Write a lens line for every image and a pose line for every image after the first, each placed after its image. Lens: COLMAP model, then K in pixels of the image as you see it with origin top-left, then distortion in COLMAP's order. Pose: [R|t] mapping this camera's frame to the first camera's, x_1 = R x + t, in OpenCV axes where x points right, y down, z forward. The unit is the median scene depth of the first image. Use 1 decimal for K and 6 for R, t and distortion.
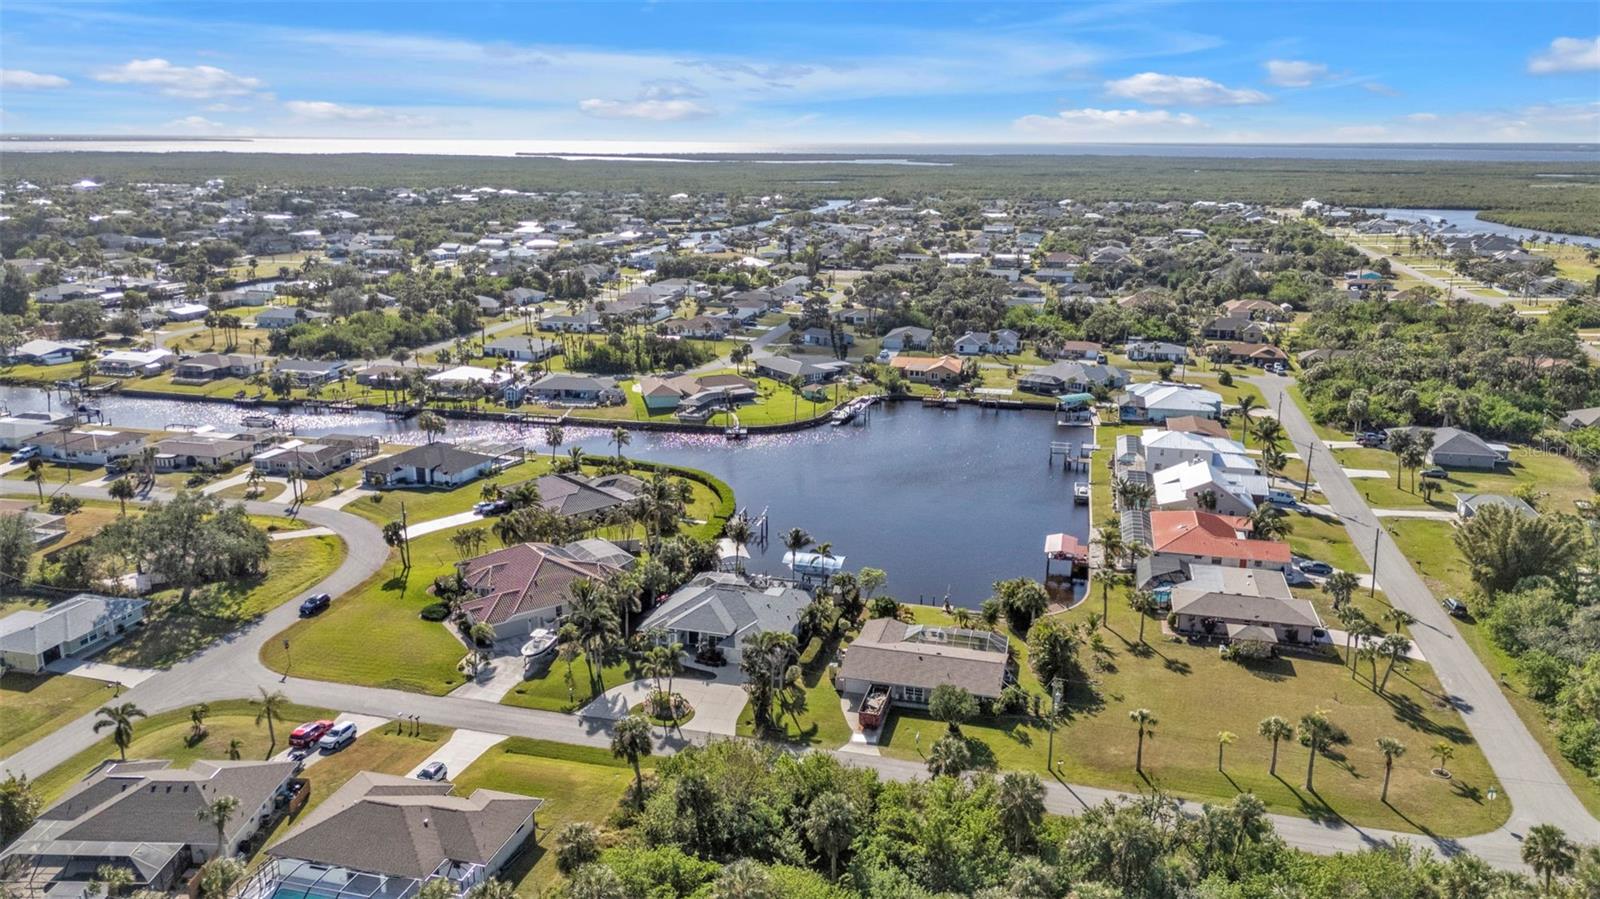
lens RADIAL K [[1086.4, 0, 828.2], [0, 1086.4, 728.7], [0, 0, 1]] dist [0.046093, -0.000898]
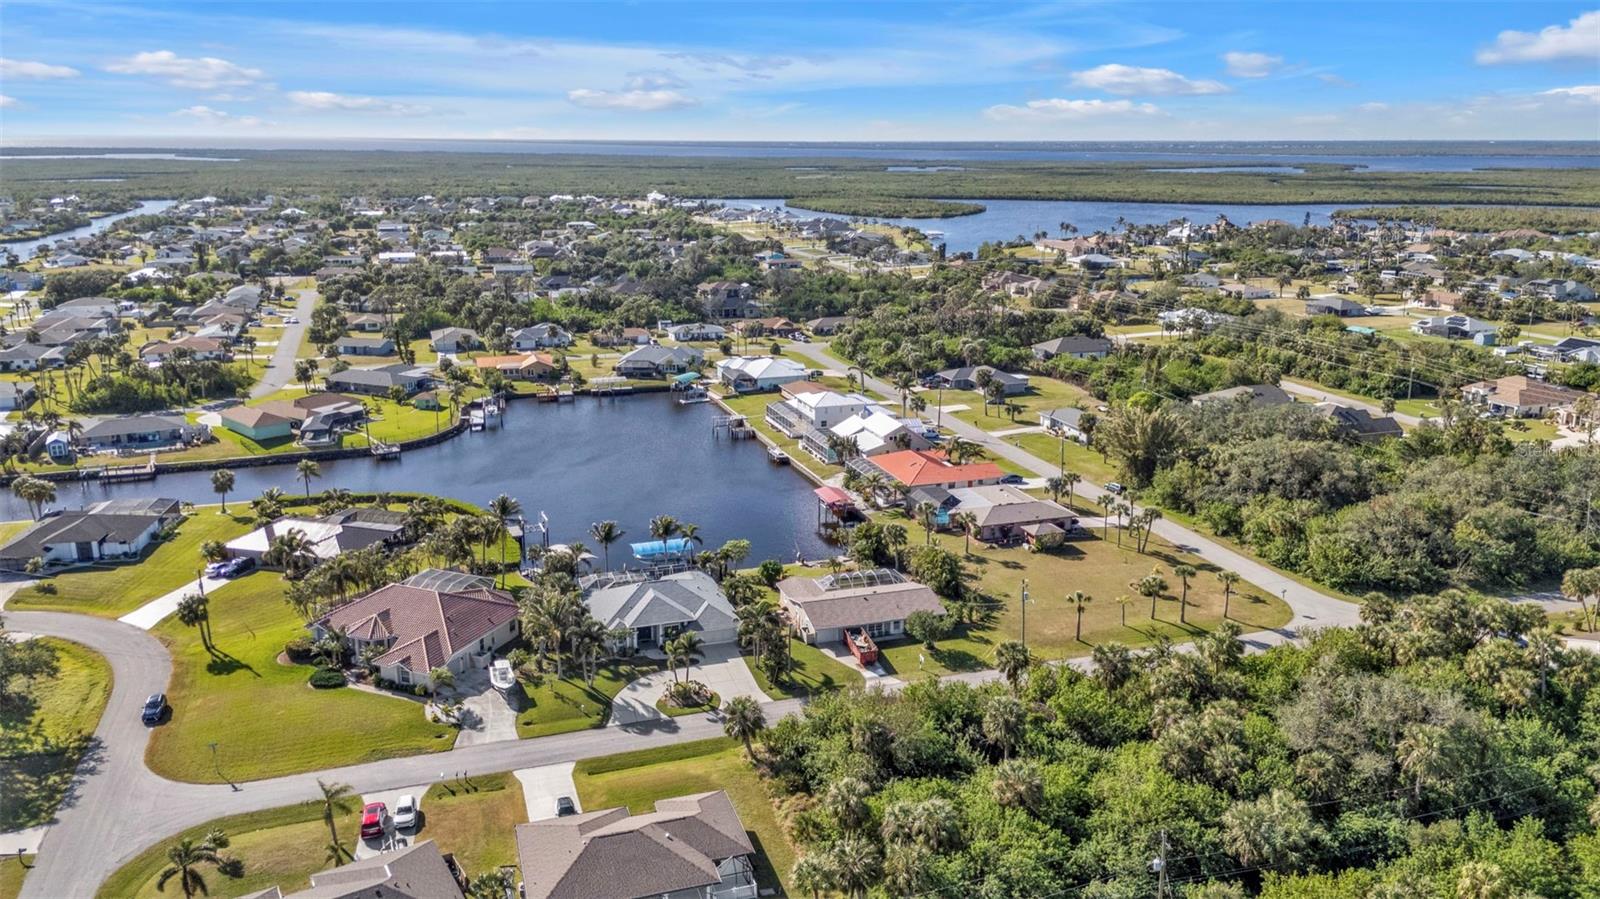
lens RADIAL K [[1086.4, 0, 828.2], [0, 1086.4, 728.7], [0, 0, 1]] dist [0.046093, -0.000898]
pose [[0.836134, -0.271278, 0.476748, -0.480543], [0.270221, 0.960074, 0.072379, -0.026123], [-0.477348, 0.068309, 0.876055, 0.053540]]
